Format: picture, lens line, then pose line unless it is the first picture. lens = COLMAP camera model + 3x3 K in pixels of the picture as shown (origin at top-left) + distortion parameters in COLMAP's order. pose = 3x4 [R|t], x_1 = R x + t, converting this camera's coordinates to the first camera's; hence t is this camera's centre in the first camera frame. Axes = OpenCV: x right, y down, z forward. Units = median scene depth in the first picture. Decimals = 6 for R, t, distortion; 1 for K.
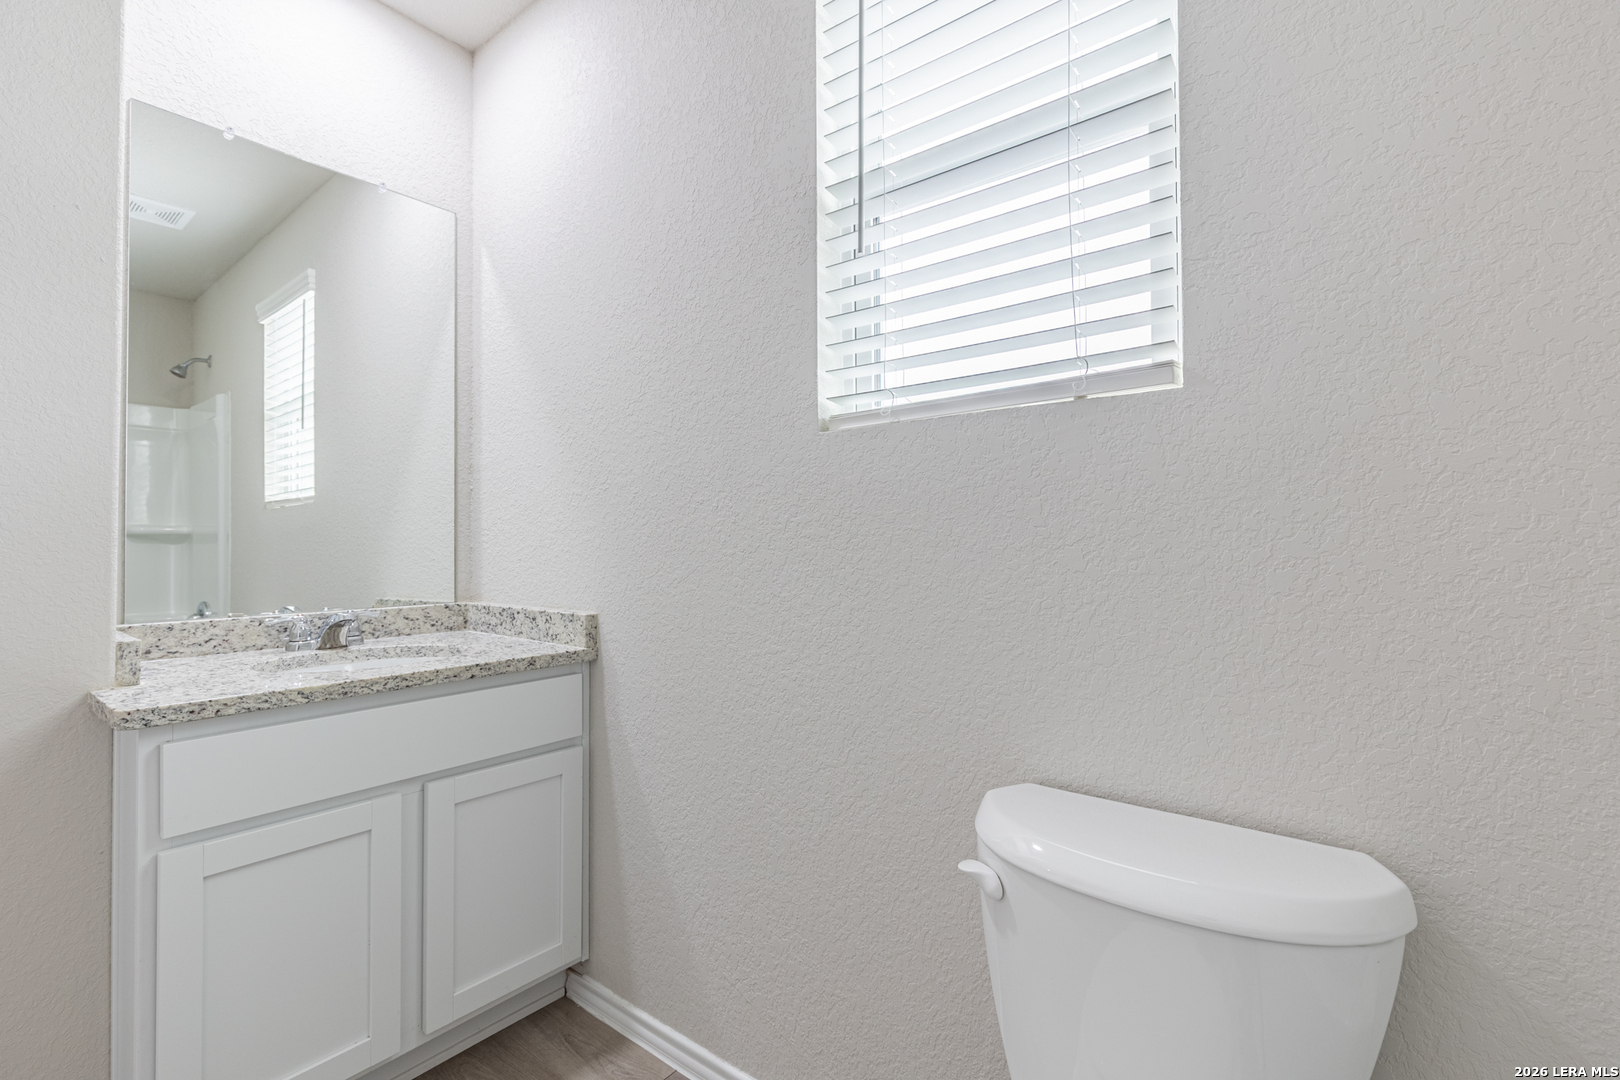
lens RADIAL K [[725.8, 0, 809.6], [0, 725.8, 535.5], [0, 0, 1]] dist [0.007320, -0.001152]
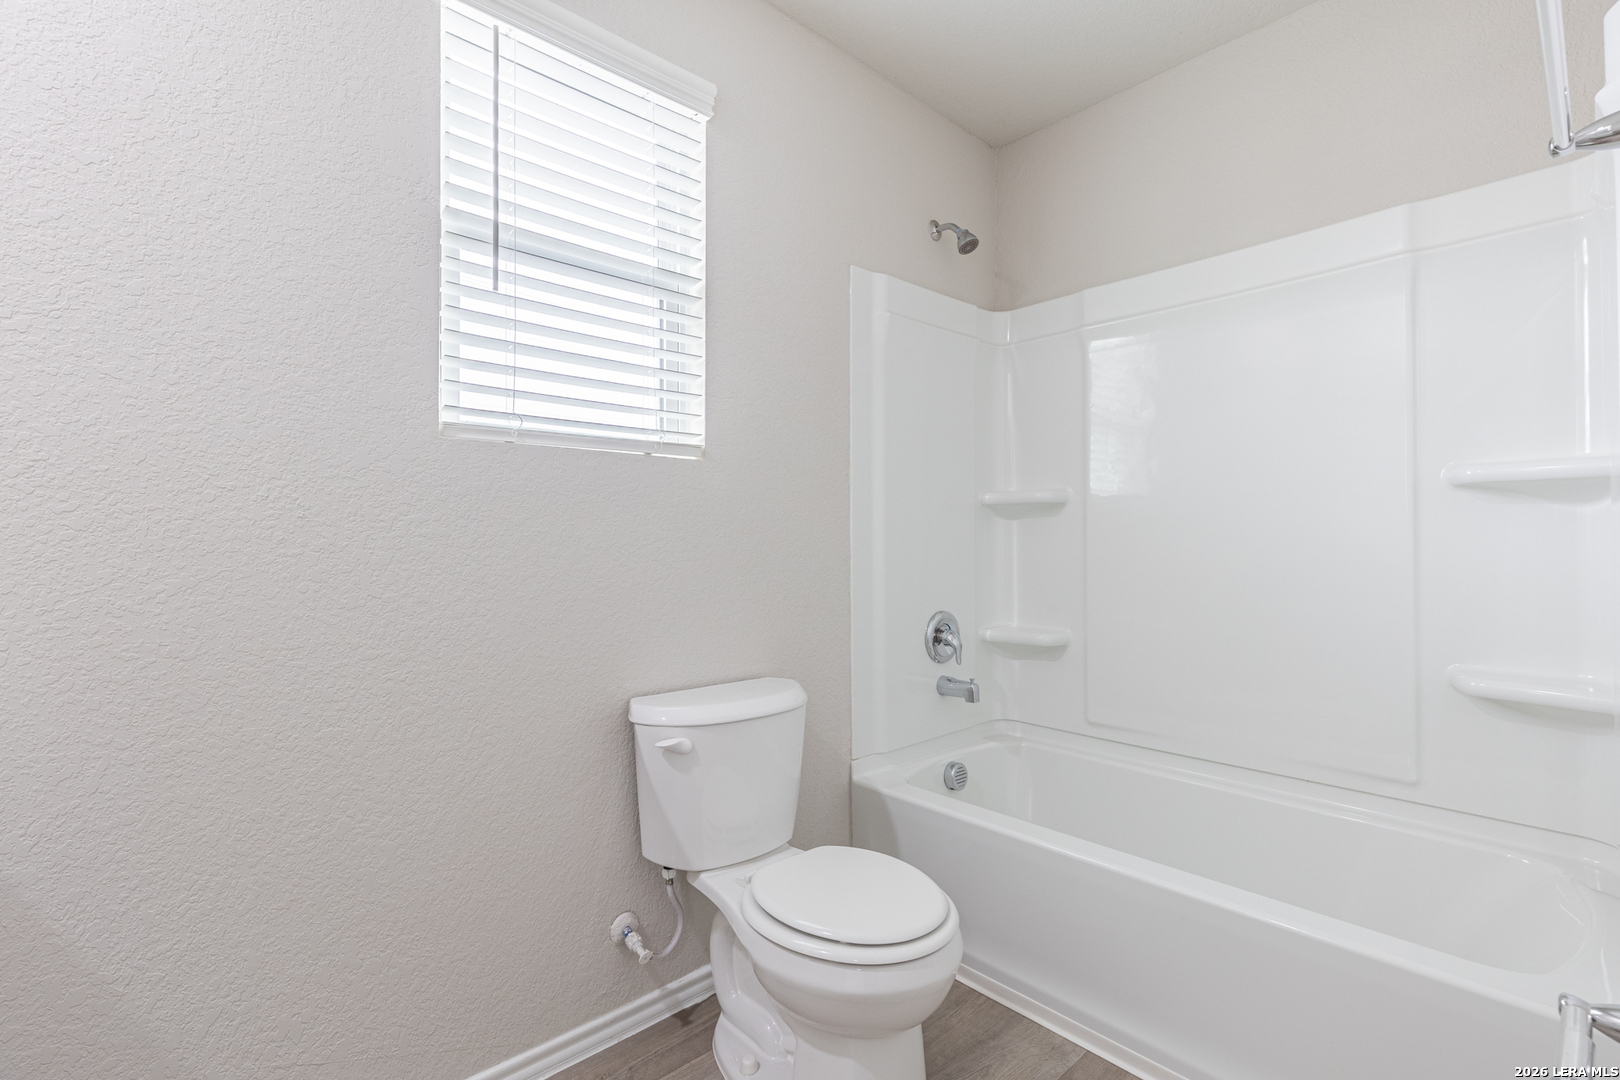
lens RADIAL K [[725.8, 0, 814.8], [0, 725.8, 539.0], [0, 0, 1]] dist [0.007320, -0.001152]
pose [[0.164628, 0.012598, 0.986275, -0.914127], [-0.009548, 0.999892, -0.011178, 0.012258], [-0.986310, -0.007577, 0.164730, 0.288147]]
